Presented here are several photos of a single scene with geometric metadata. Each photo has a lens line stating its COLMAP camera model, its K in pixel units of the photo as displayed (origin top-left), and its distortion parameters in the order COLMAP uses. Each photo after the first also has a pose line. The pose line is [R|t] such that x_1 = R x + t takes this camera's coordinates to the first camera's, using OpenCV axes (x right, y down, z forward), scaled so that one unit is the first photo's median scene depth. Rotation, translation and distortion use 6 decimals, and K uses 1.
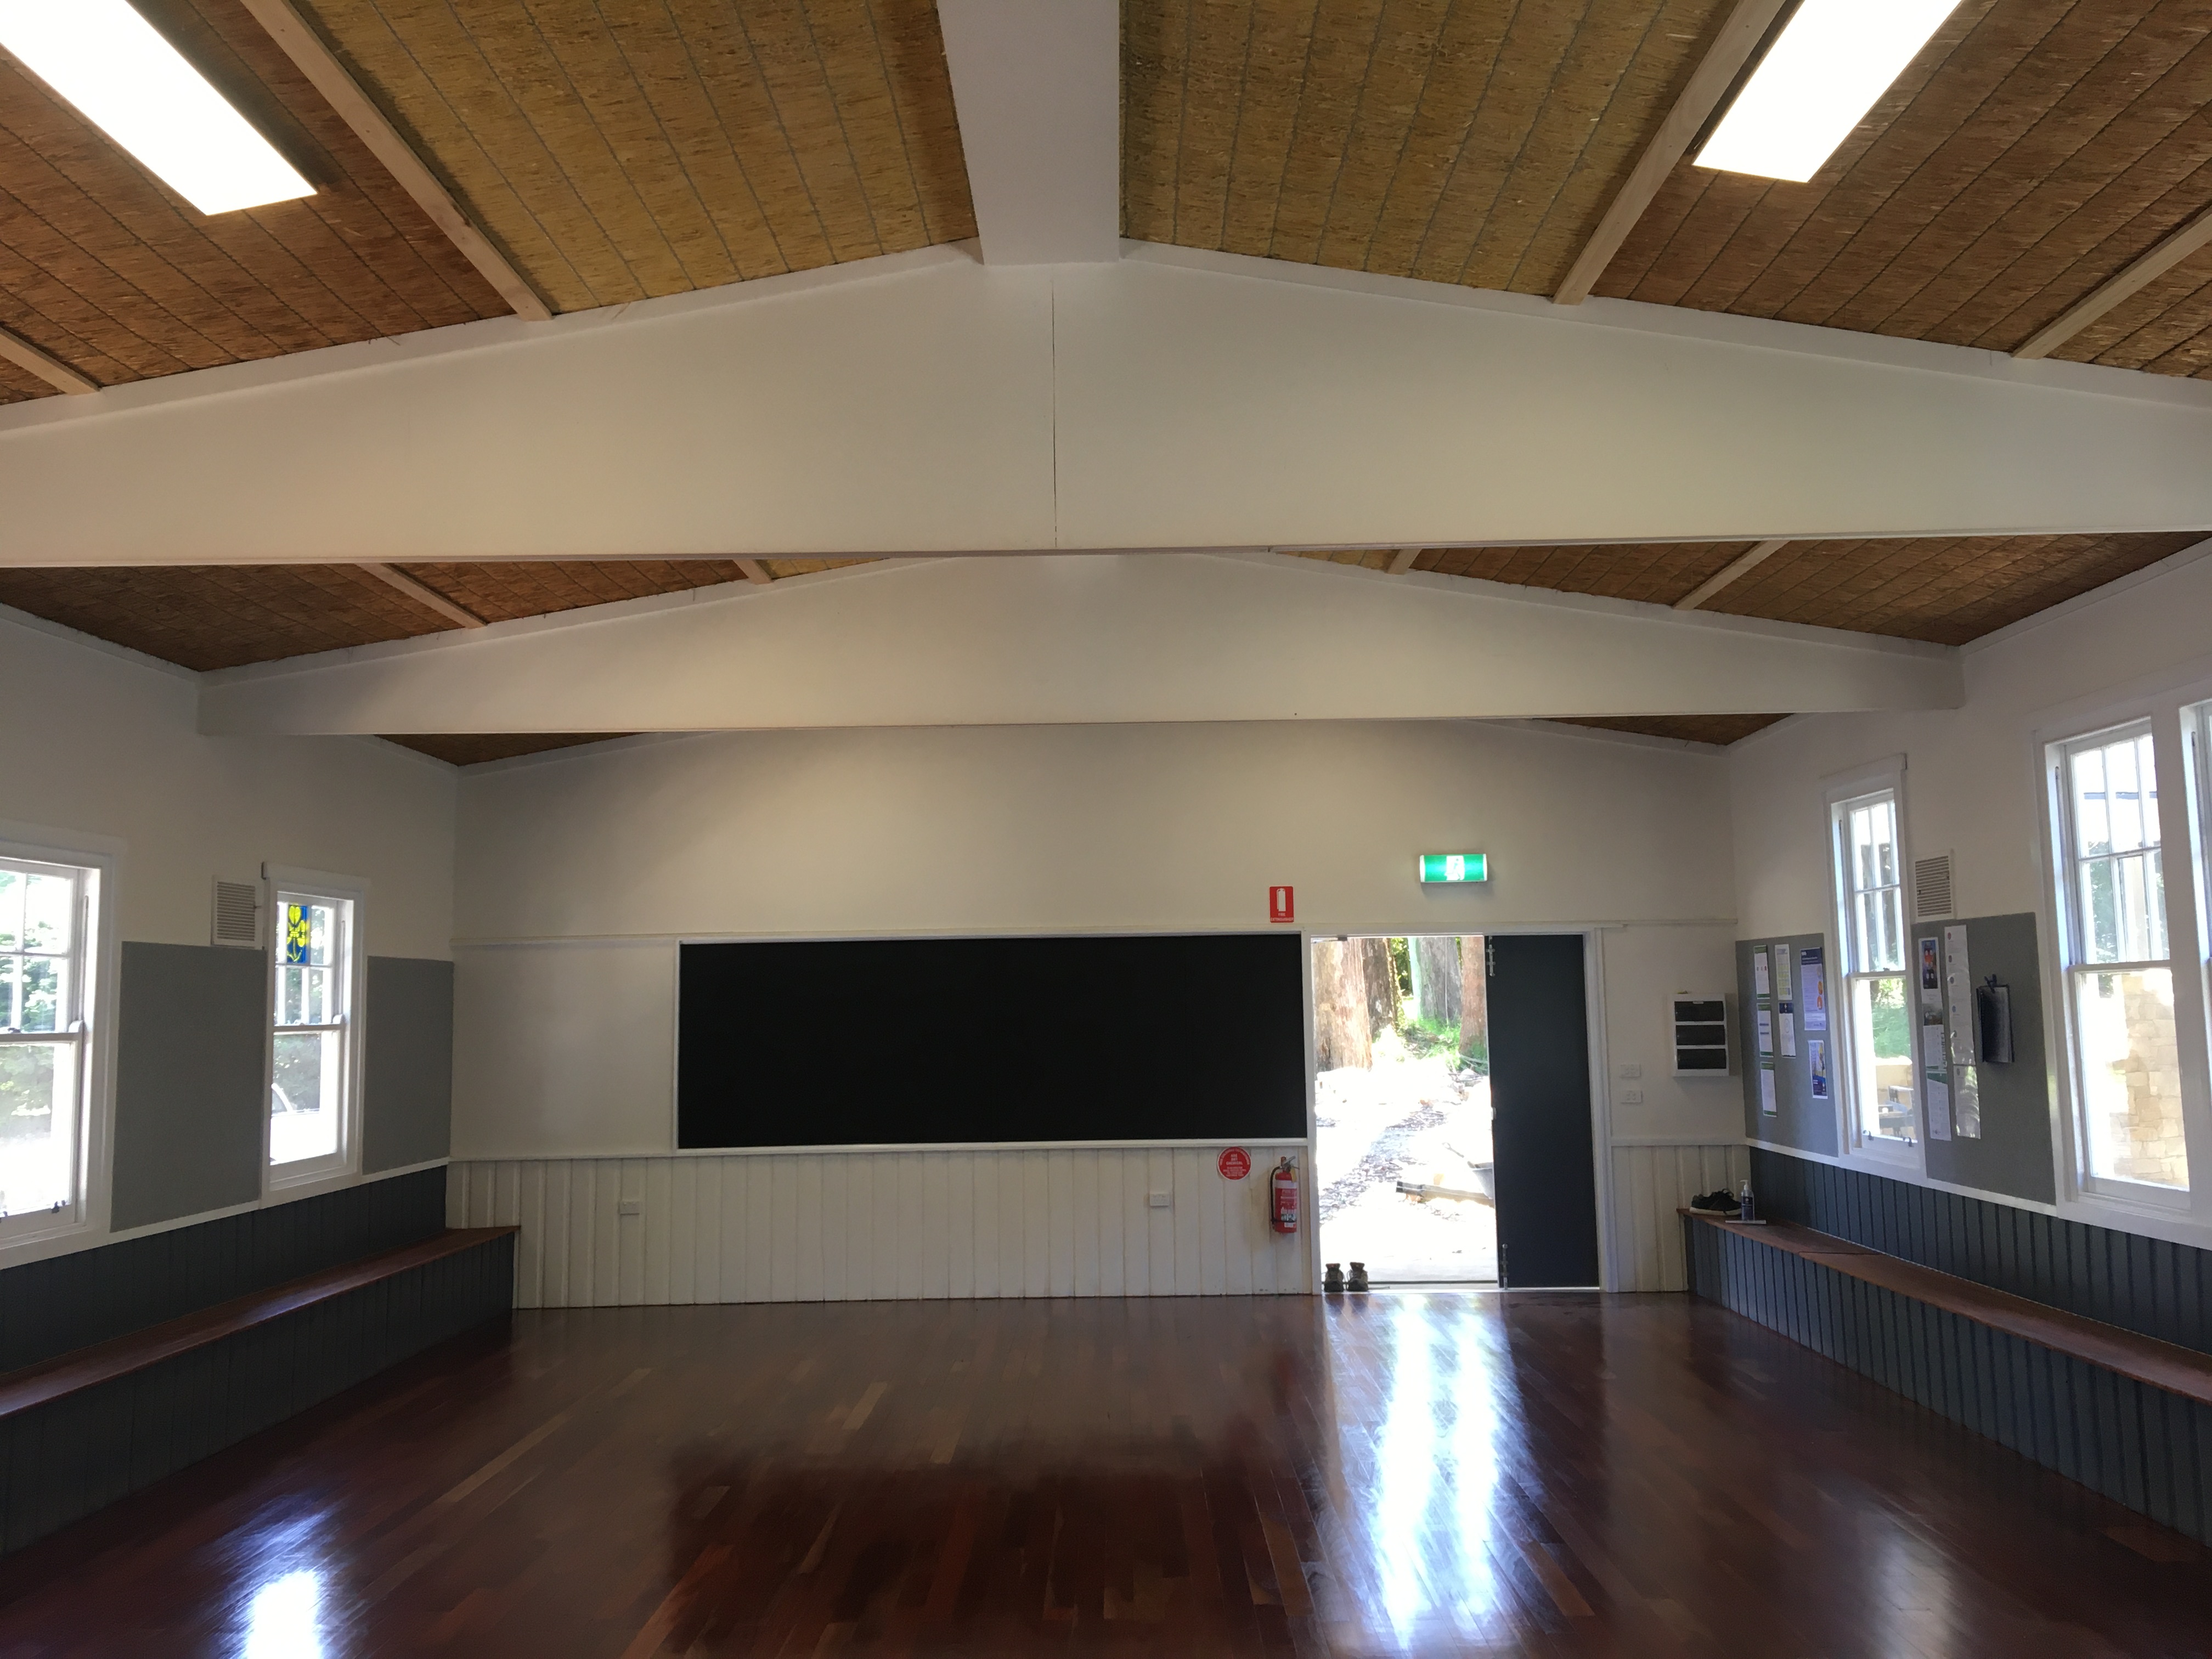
lens RADIAL K [[1861.0, 0, 1099.8], [0, 1861.0, 824.2], [0, 0, 1]] dist [0.055807, -0.038389]
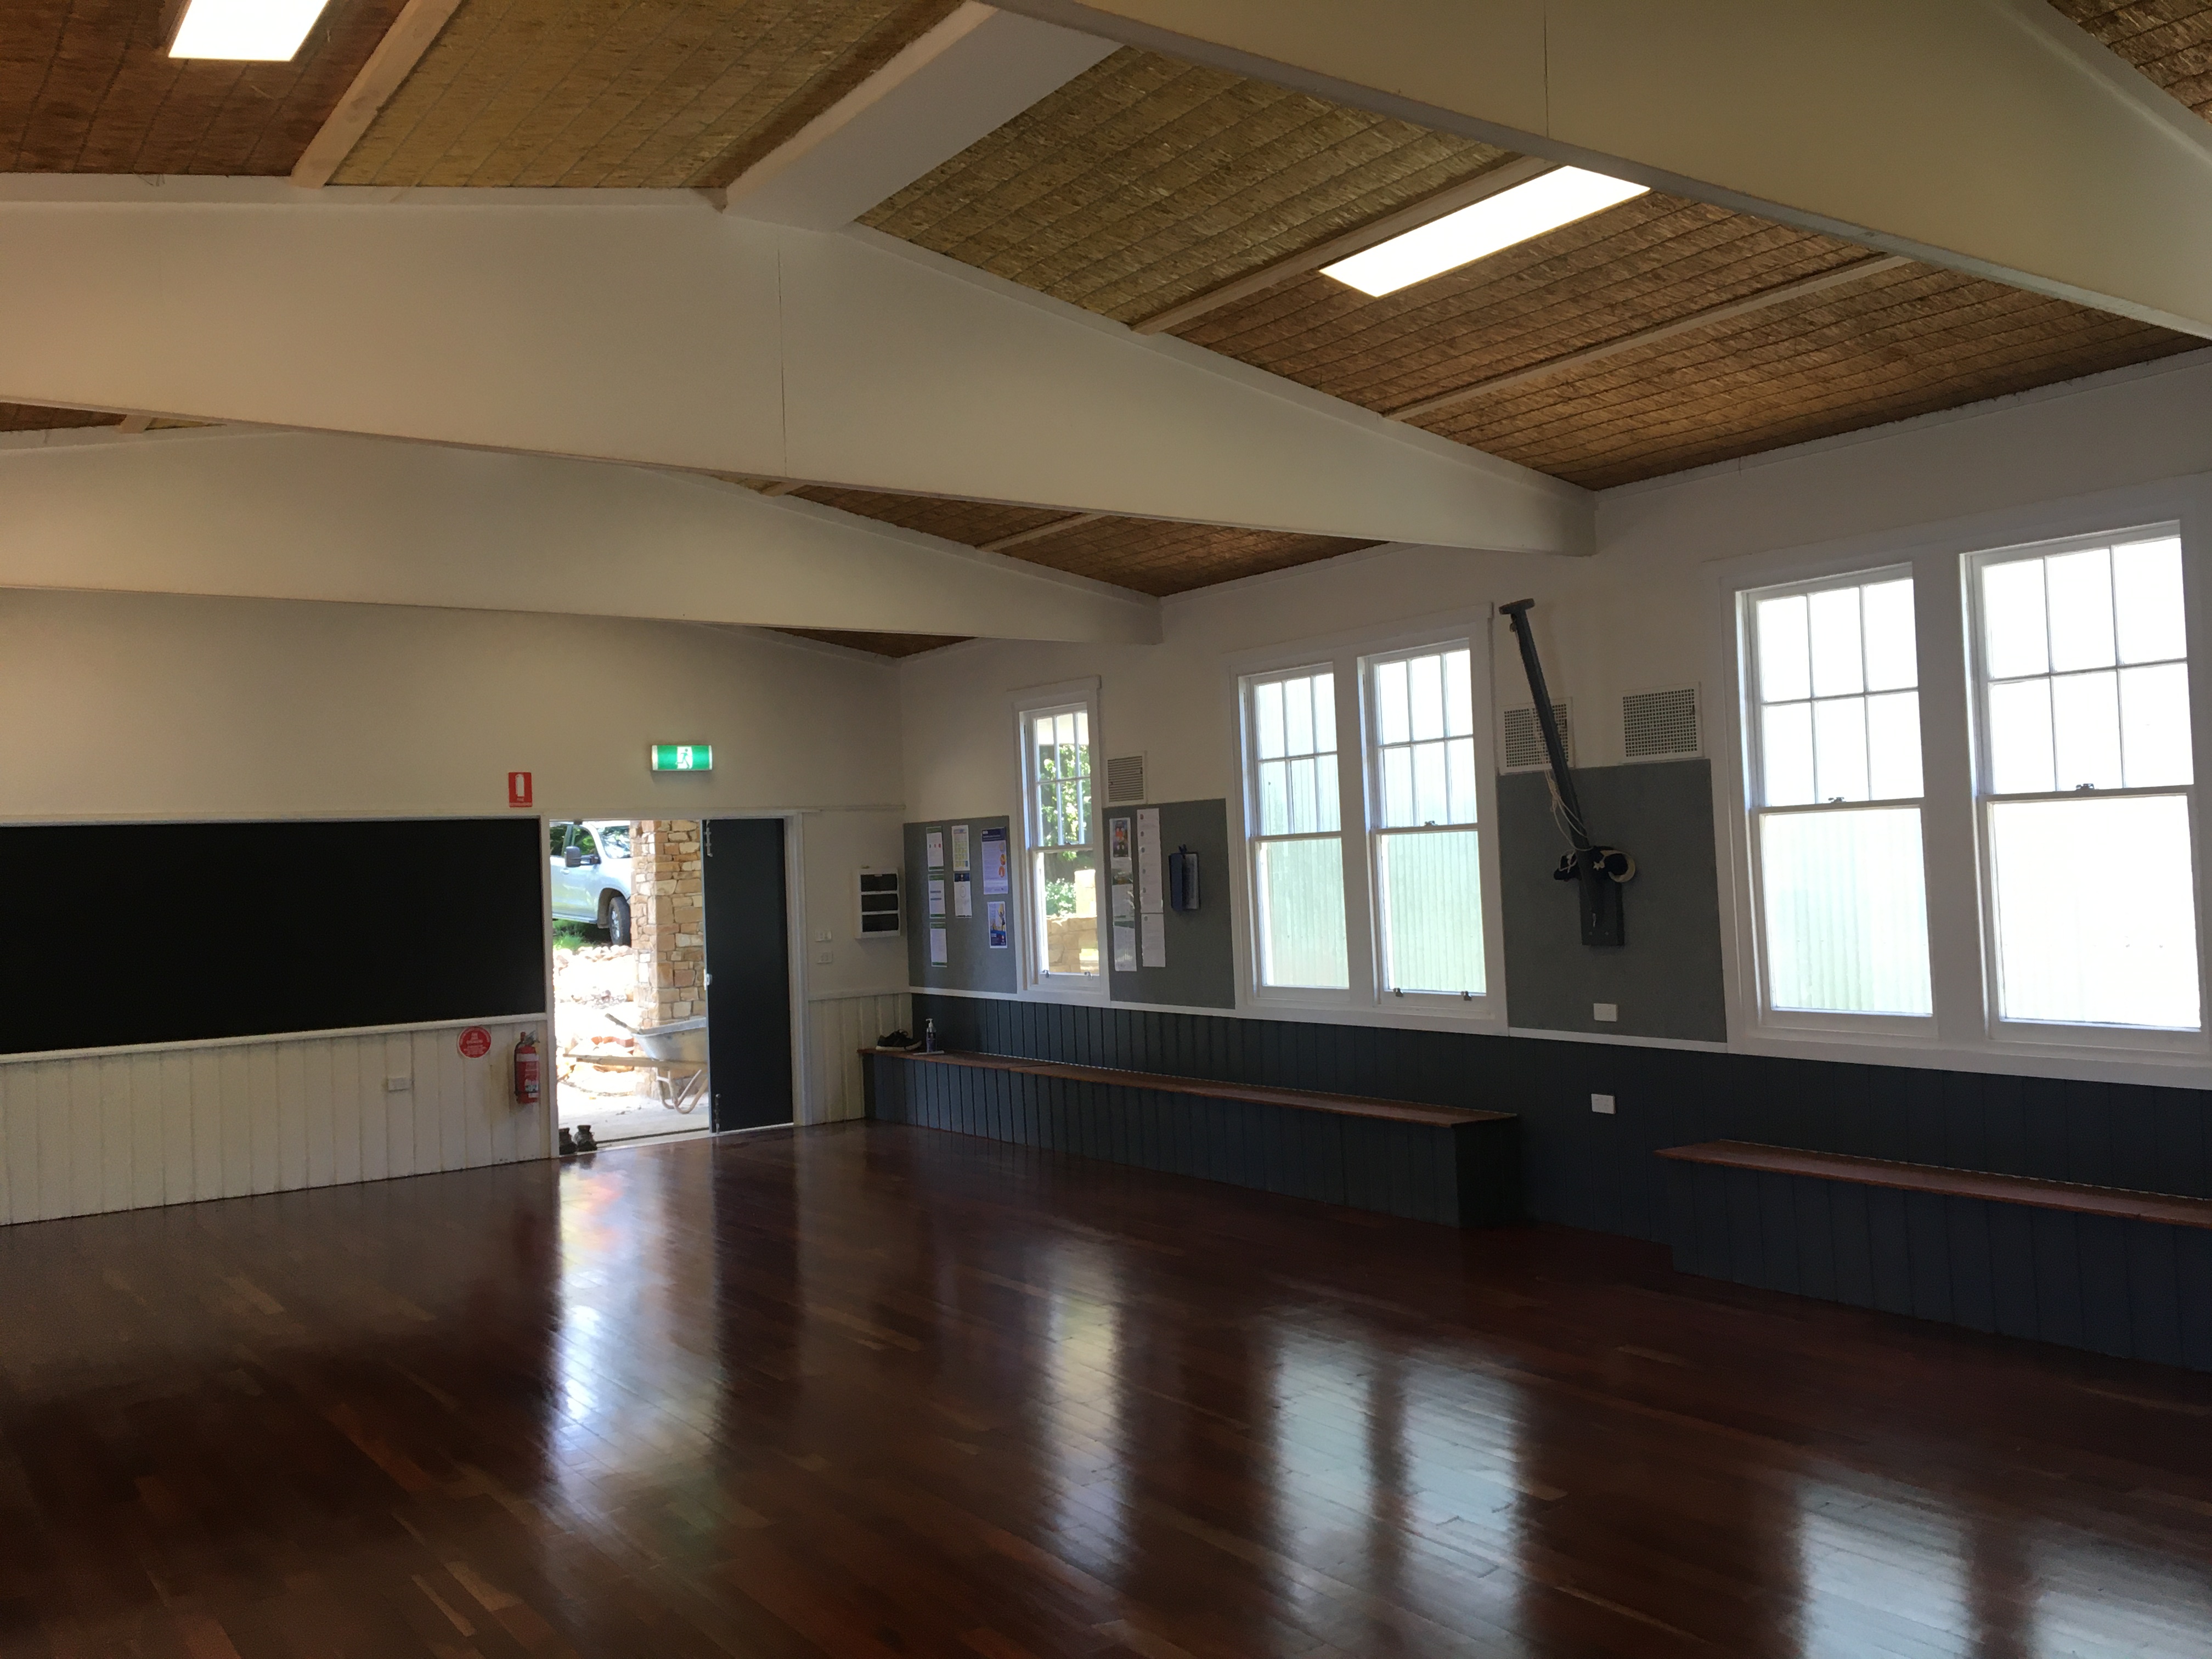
lens RADIAL K [[1861.0, 0, 1099.5], [0, 1861.0, 827.9], [0, 0, 1]] dist [0.055807, -0.038389]
pose [[0.805639, -0.005513, 0.592382, -0.271549], [-0.030987, 0.998196, 0.051432, 0.000823], [-0.591596, -0.059792, 0.804014, -0.026362]]
